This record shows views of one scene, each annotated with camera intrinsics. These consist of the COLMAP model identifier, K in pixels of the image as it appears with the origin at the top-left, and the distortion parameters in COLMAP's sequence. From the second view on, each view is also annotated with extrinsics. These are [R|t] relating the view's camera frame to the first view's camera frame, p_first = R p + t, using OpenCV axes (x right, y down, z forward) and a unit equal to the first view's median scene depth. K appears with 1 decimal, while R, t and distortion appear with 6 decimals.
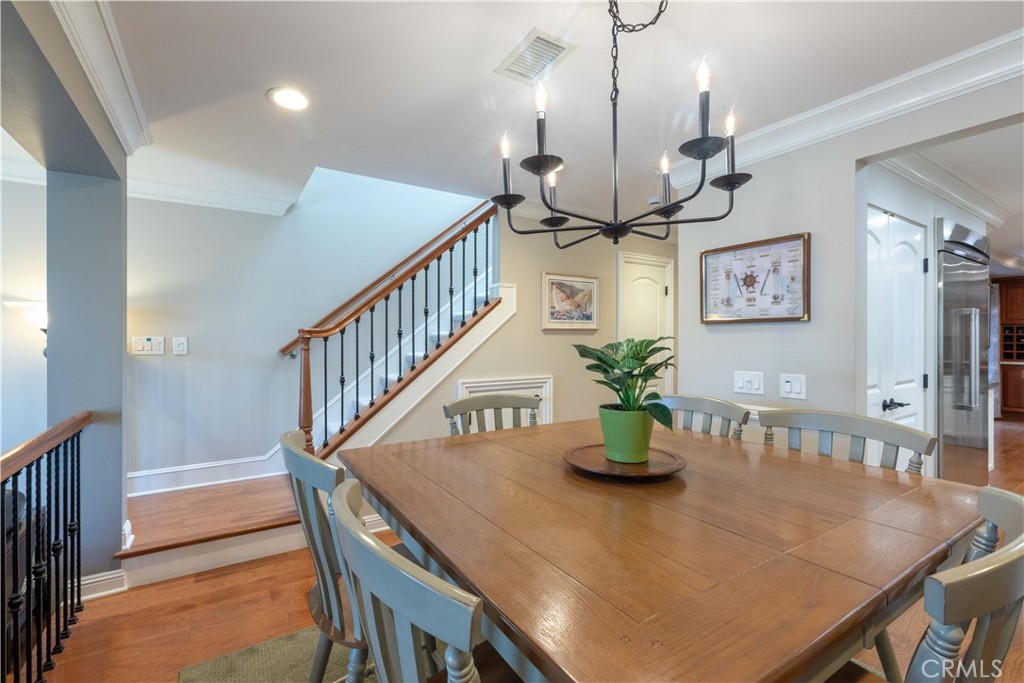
lens RADIAL K [[449.4, 0, 507.5], [0, 449.4, 335.9], [0, 0, 1]] dist [0.001663, -0.000789]
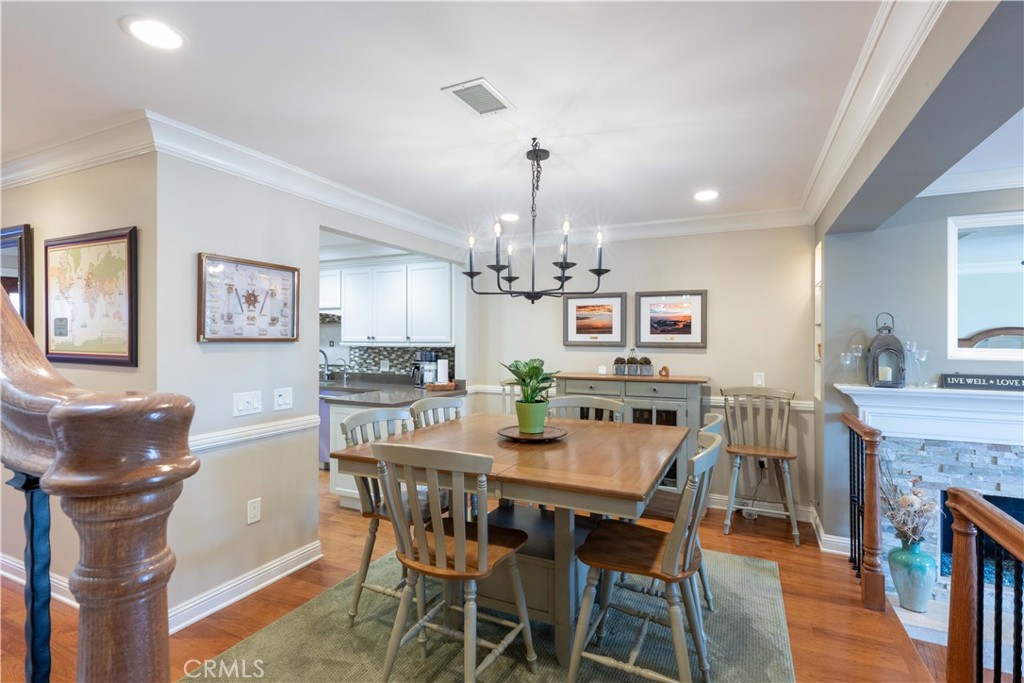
lens RADIAL K [[490.3, 0, 507.7], [0, 490.3, 342.3], [0, 0, 1]] dist [0.002889, 0.000166]
pose [[-0.524599, -0.005539, 0.851332, -0.583061], [-0.009619, 0.999954, 0.000578, -0.030294], [-0.851295, -0.007886, -0.524628, 0.952546]]
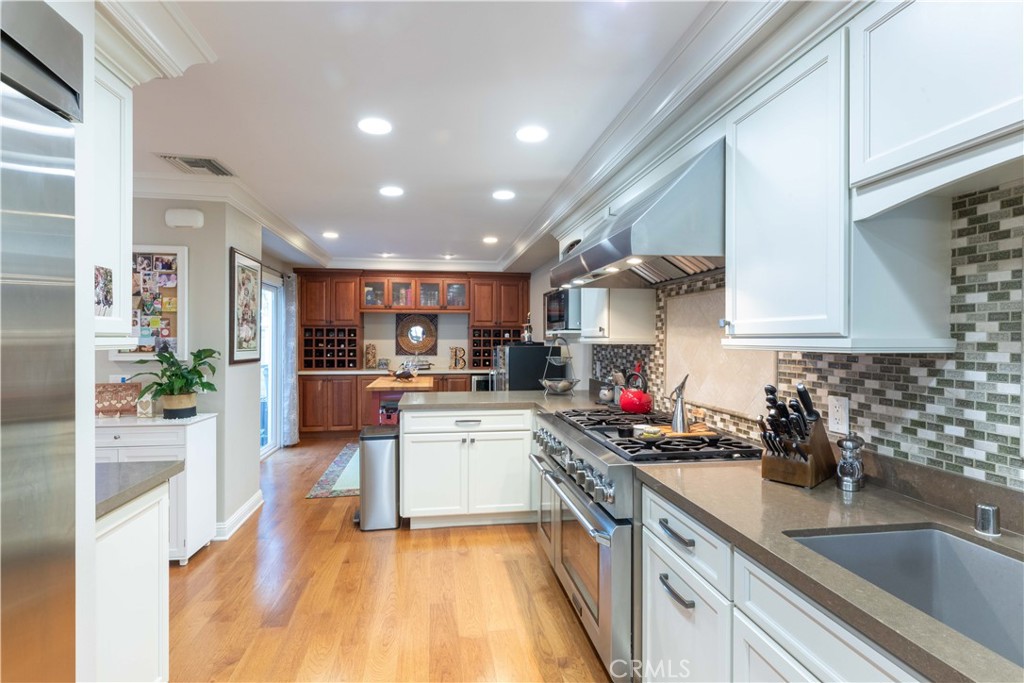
lens RADIAL K [[490.3, 0, 505.6], [0, 490.3, 337.8], [0, 0, 1]] dist [0.002889, 0.000166]
pose [[0.412116, 0.001767, 0.911130, 1.131153], [-0.008494, 0.999962, 0.001903, -0.020044], [-0.911092, -0.008524, 0.412115, 0.767374]]
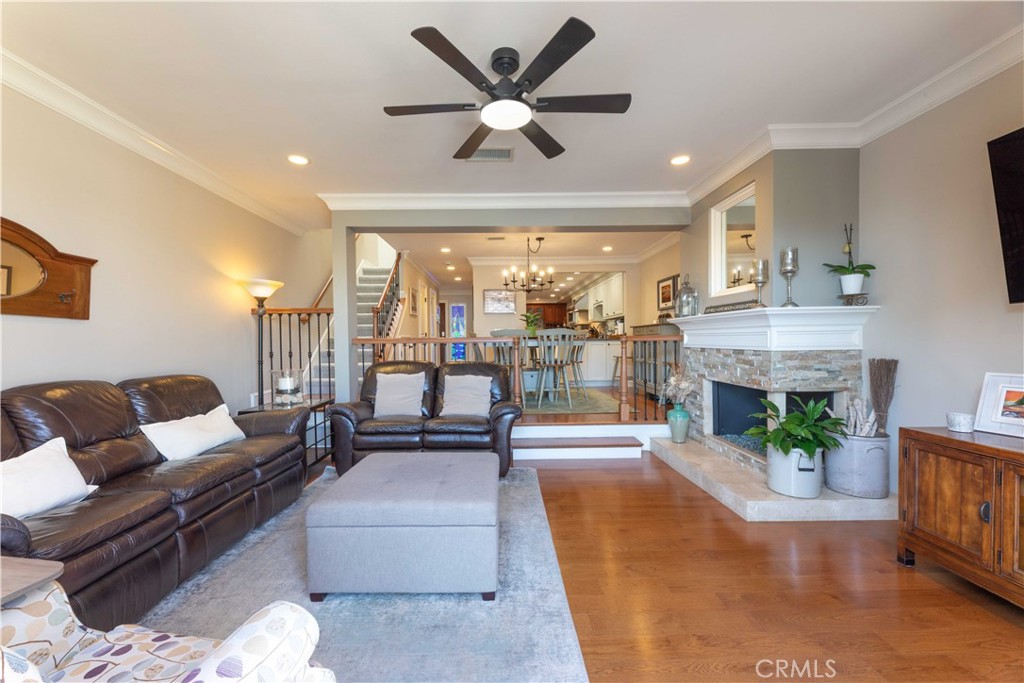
lens RADIAL K [[407.5, 0, 501.2], [0, 407.5, 347.0], [0, 0, 1]] dist [0.003309, -0.002020]
pose [[0.532336, -0.020873, 0.846276, -1.731054], [0.003963, 0.999746, 0.022165, 0.129821], [-0.846524, -0.008445, 0.532284, -0.523202]]
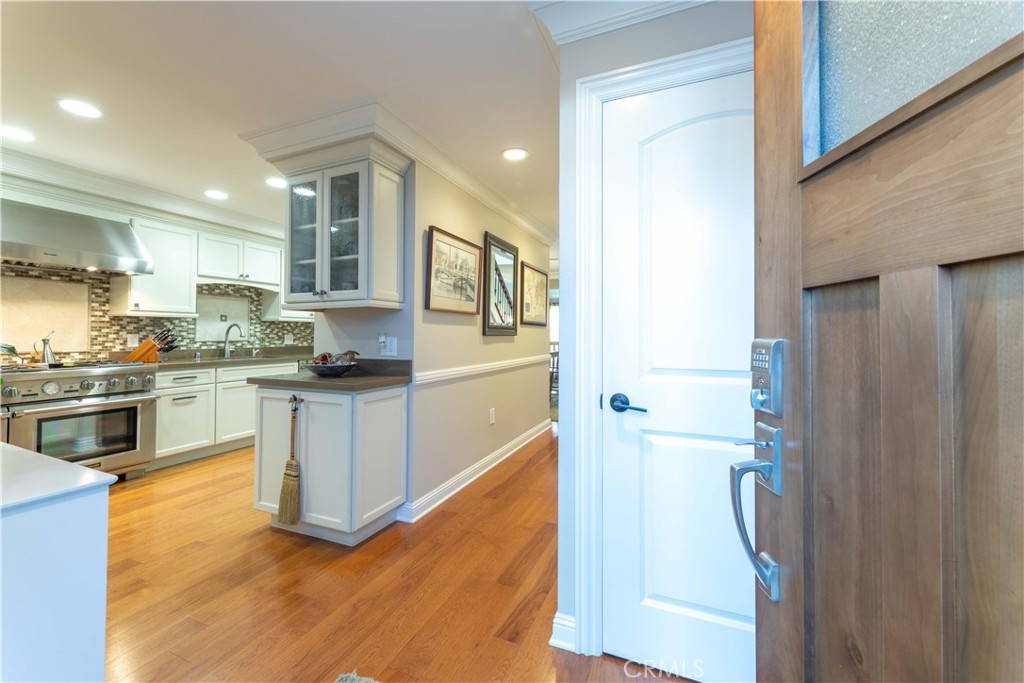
lens RADIAL K [[407.5, 0, 508.4], [0, 407.5, 327.9], [0, 0, 1]] dist [0.003309, -0.002020]
pose [[-0.821775, -0.009866, -0.569727, 1.573438], [0.002490, 0.999778, -0.020905, 0.057711], [0.569807, -0.018598, -0.821568, 2.419100]]
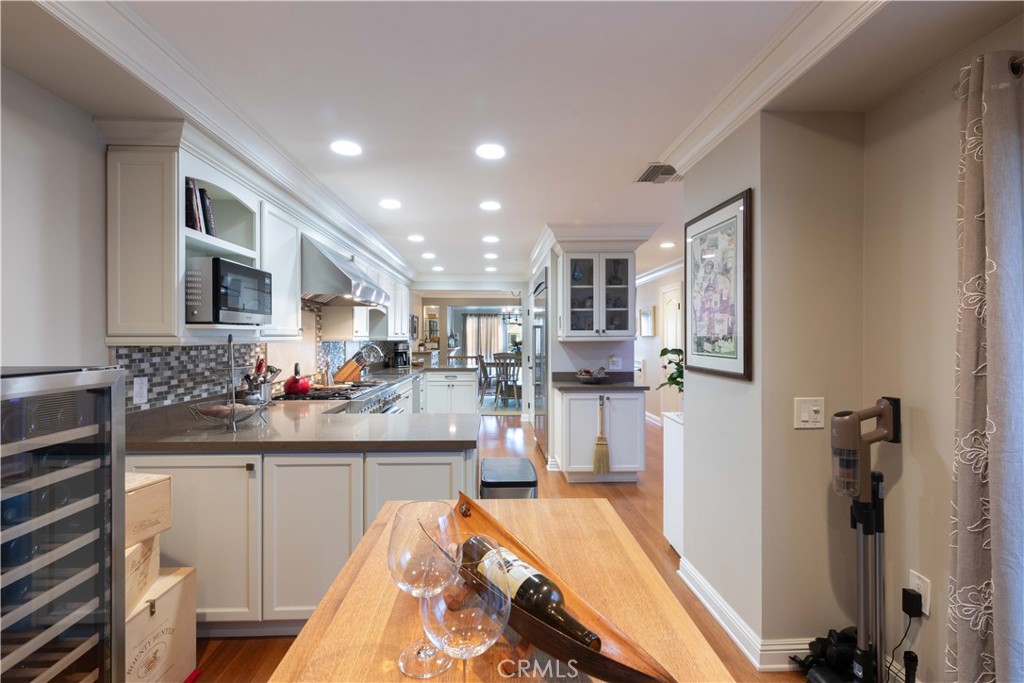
lens RADIAL K [[449.4, 0, 507.9], [0, 449.4, 337.4], [0, 0, 1]] dist [0.001663, -0.000789]
pose [[-0.511556, -0.000124, -0.859250, 2.848690], [0.007842, 0.999958, -0.004813, -0.008599], [0.859214, -0.009200, -0.511534, 1.994070]]
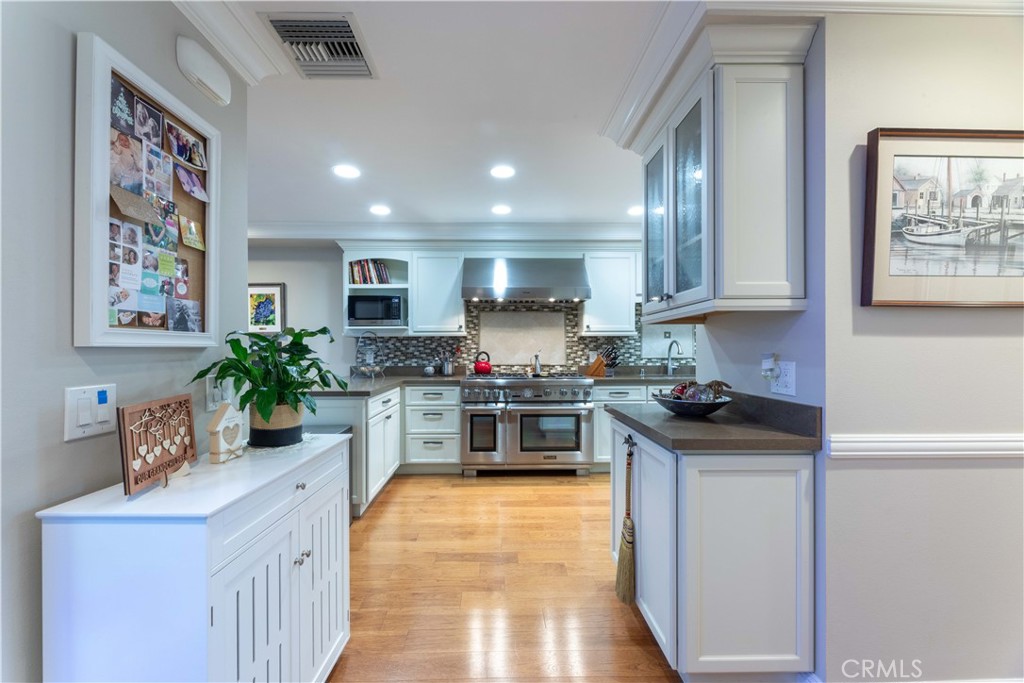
lens RADIAL K [[407.5, 0, 504.6], [0, 407.5, 347.1], [0, 0, 1]] dist [0.003309, -0.002020]
pose [[-0.852941, 0.003919, 0.521993, 1.298486], [-0.000525, 0.999965, -0.008367, 0.044488], [-0.522008, -0.007411, -0.852909, 2.142227]]
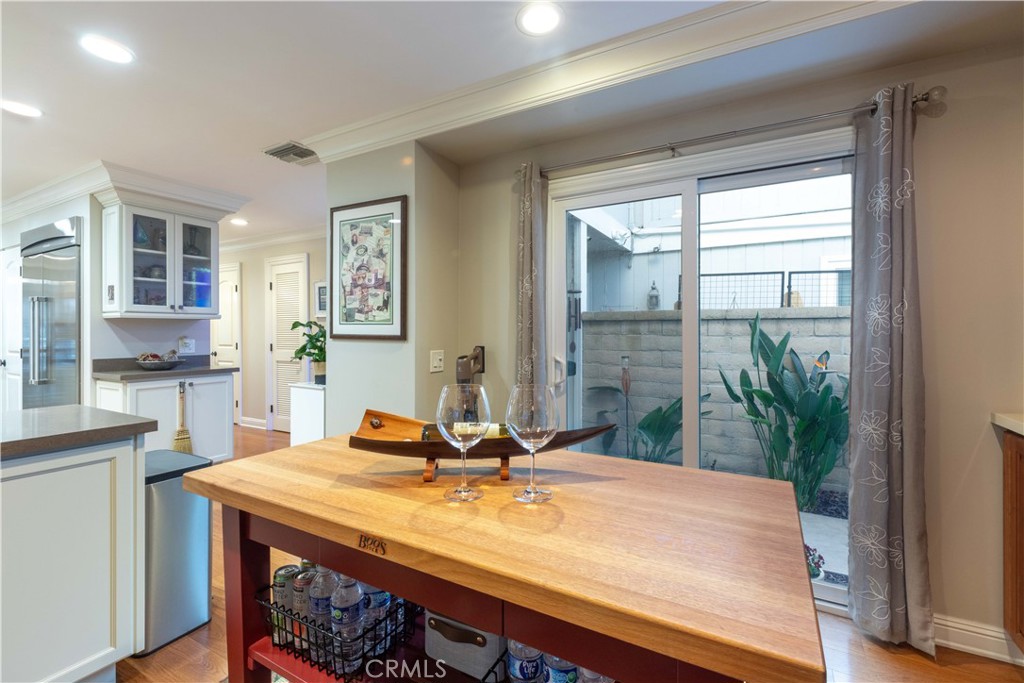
lens RADIAL K [[449.4, 0, 504.7], [0, 449.4, 334.5], [0, 0, 1]] dist [0.001663, -0.000789]
pose [[0.467395, 0.005219, -0.884033, 2.965376], [0.005413, 0.999947, 0.008765, 0.037326], [0.884032, -0.008881, 0.467342, 1.721273]]
